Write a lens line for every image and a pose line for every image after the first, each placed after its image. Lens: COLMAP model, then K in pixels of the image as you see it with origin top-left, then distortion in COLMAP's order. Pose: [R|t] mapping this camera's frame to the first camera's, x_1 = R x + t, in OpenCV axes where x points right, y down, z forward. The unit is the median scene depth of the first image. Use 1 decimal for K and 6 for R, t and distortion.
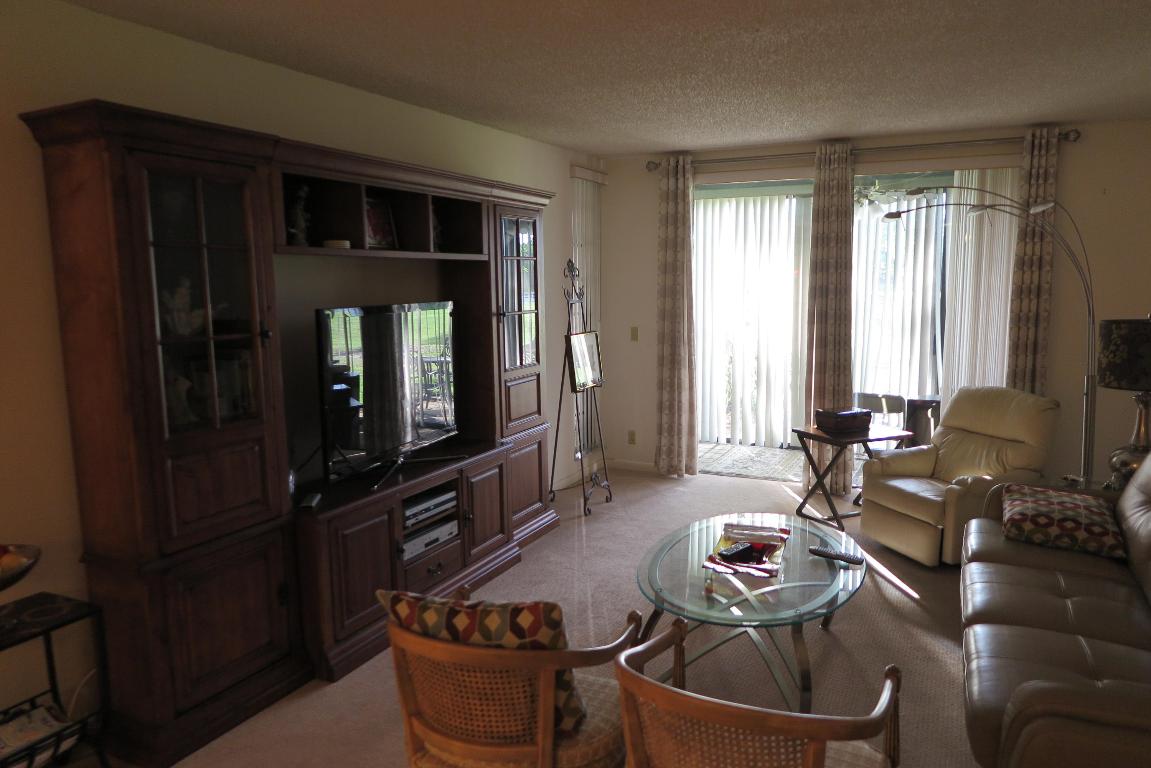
lens RADIAL K [[795.0, 0, 575.5], [0, 795.0, 384.0], [0, 0, 1]] dist [-0.034936, 0.028832]
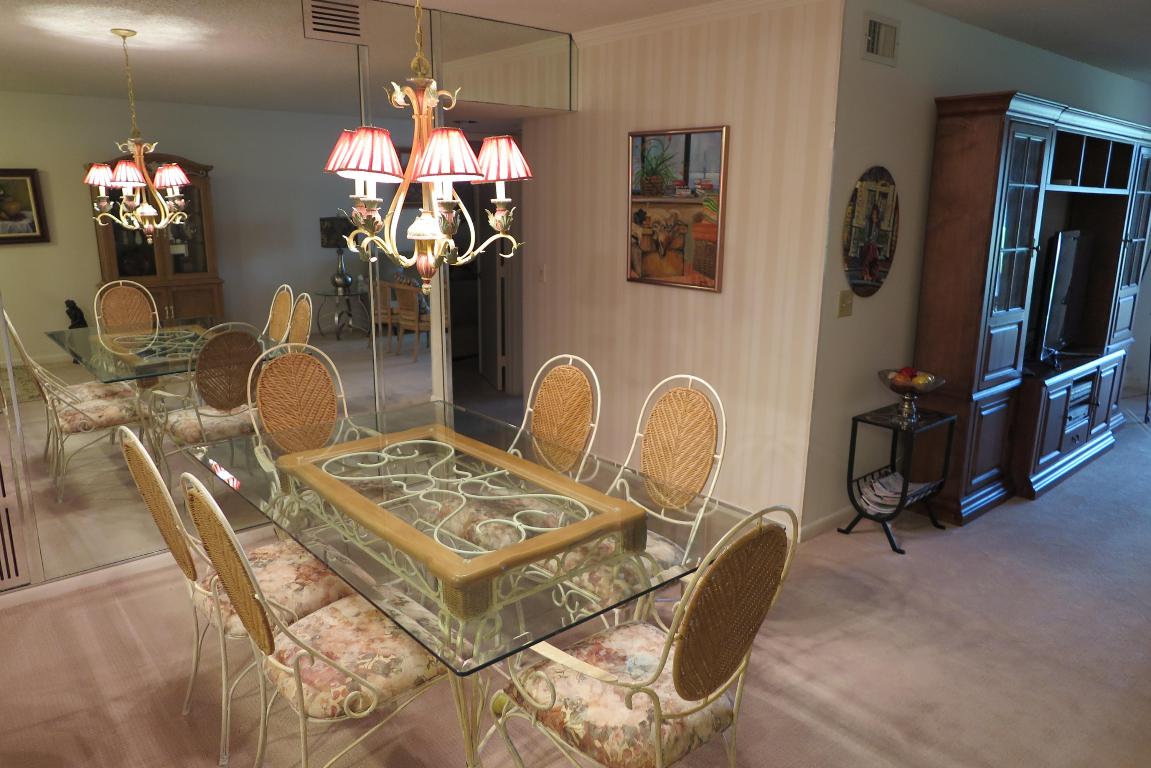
lens RADIAL K [[795.0, 0, 575.5], [0, 795.0, 384.0], [0, 0, 1]] dist [-0.034936, 0.028832]
pose [[0.913748, 0.122010, -0.387528, -0.412921], [-0.081027, 0.989407, 0.120455, 0.054134], [0.398120, -0.078665, 0.913954, -0.460687]]
